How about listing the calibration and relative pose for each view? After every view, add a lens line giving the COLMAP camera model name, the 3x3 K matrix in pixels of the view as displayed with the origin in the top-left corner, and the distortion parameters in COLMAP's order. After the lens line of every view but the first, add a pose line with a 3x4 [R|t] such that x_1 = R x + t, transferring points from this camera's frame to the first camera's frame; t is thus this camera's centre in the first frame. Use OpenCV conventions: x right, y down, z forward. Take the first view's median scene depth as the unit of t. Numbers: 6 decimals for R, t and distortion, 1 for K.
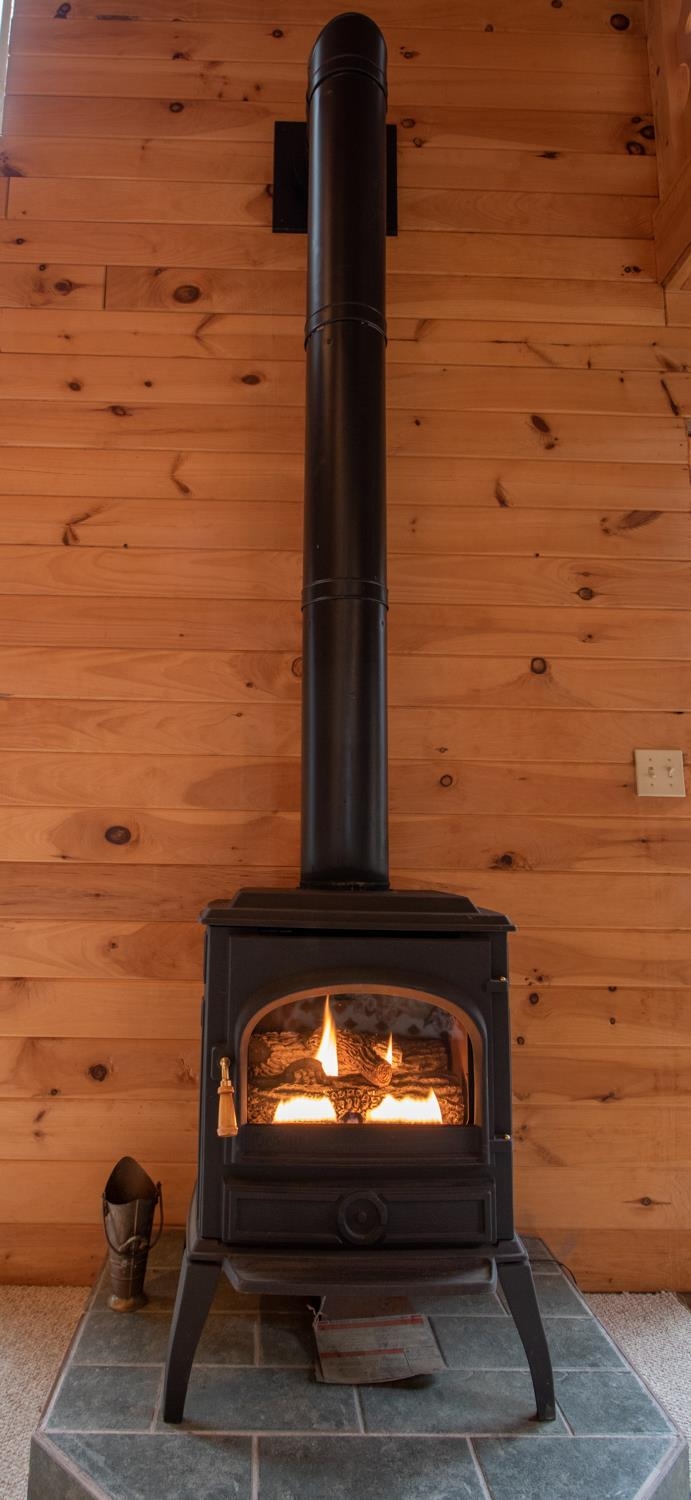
lens RADIAL K [[749.9, 0, 282.8], [0, 749.9, 752.7], [0, 0, 1]] dist [-0.005339, -0.001166]
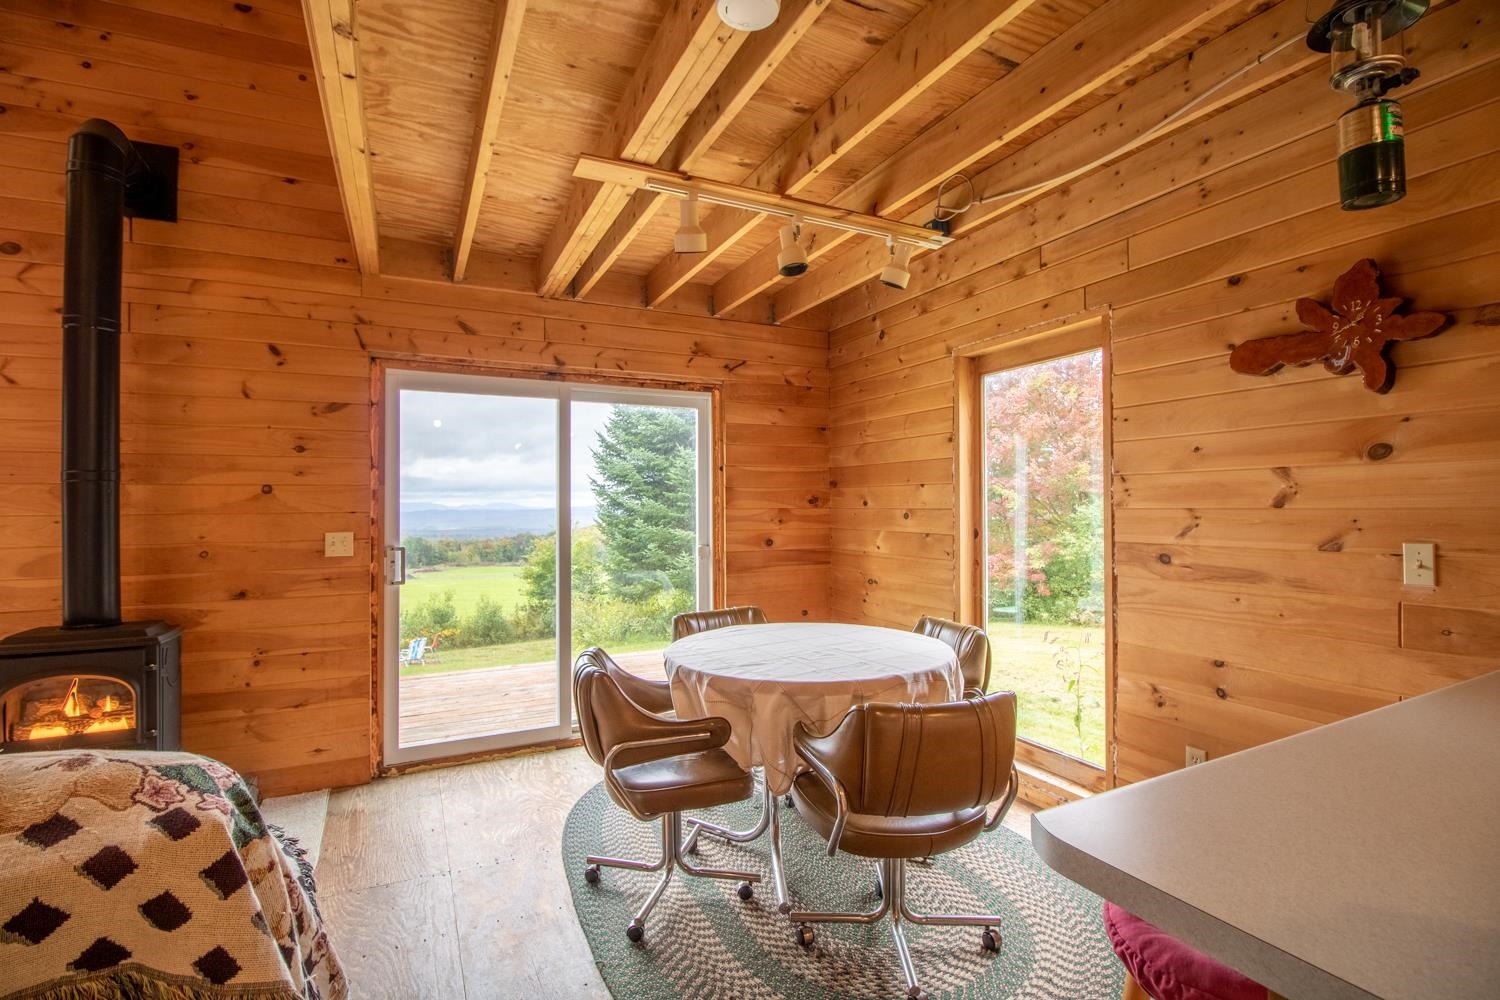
lens RADIAL K [[697.0, 0, 765.0], [0, 697.0, 491.1], [0, 0, 1]] dist [0.000041, -0.013534]
pose [[0.893231, -0.016800, 0.449285, 0.673113], [-0.040109, 0.992340, 0.116848, -0.364076], [-0.447806, -0.122393, 0.885714, -1.088128]]
